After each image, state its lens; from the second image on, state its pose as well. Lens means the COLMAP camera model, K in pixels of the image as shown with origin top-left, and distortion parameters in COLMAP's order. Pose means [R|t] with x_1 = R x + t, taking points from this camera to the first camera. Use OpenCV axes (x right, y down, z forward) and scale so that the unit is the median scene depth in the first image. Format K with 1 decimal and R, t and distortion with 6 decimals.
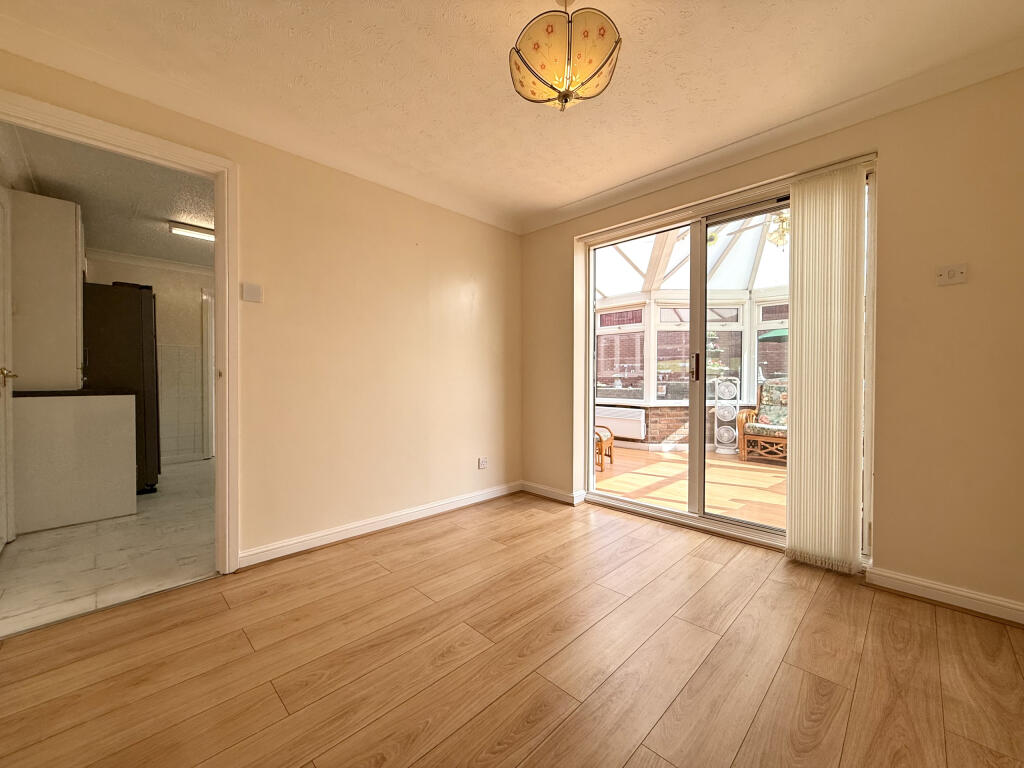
lens RADIAL K [[407.5, 0, 514.6], [0, 407.5, 382.4], [0, 0, 1]] dist [0.002728, 0.001178]
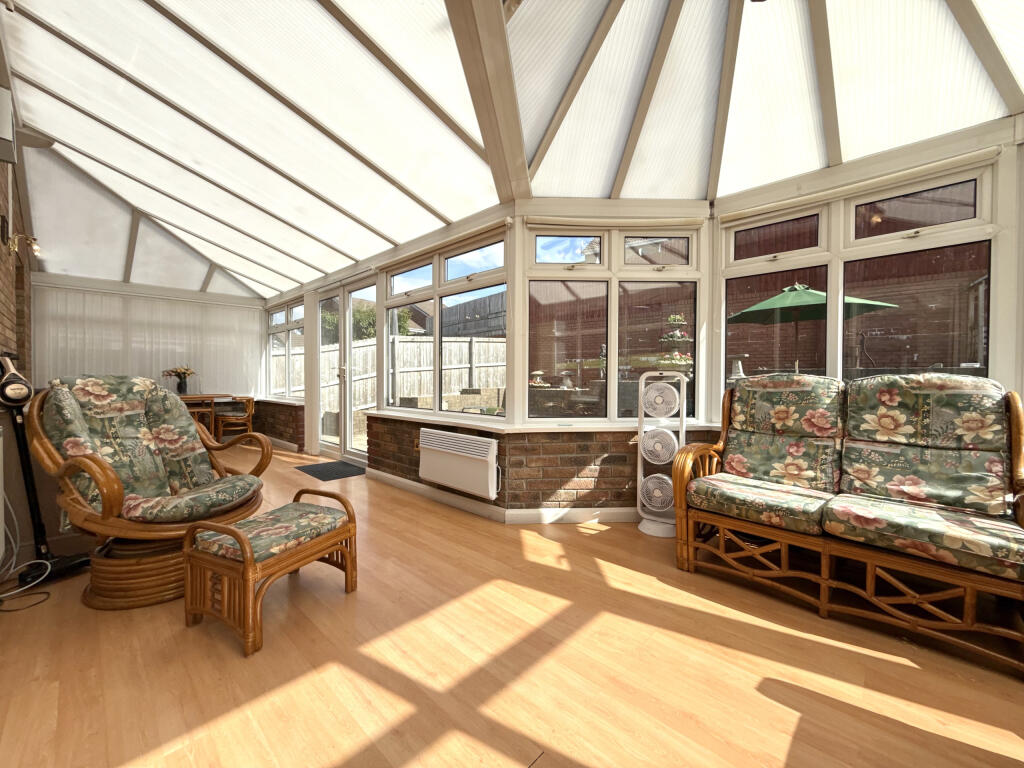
lens RADIAL K [[407.5, 0, 513.8], [0, 407.5, 382.5], [0, 0, 1]] dist [0.002728, 0.001178]
pose [[0.999649, -0.002008, 0.026428, 0.332314], [0.001943, 0.999995, 0.002488, -0.001627], [-0.026433, -0.002436, 0.999648, 0.521557]]
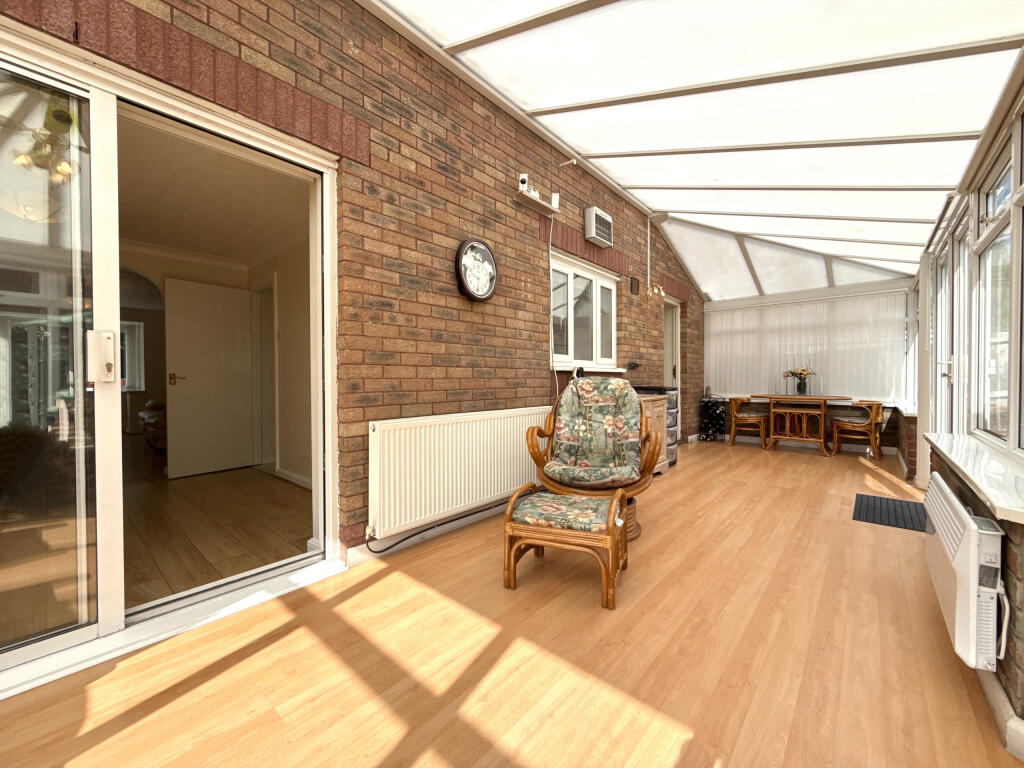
lens RADIAL K [[407.5, 0, 506.8], [0, 407.5, 384.1], [0, 0, 1]] dist [0.002728, 0.001178]
pose [[0.052310, 0.012395, -0.998554, 0.643269], [-0.007748, 0.999898, 0.012006, -0.006928], [0.998601, 0.007108, 0.052401, 0.937375]]
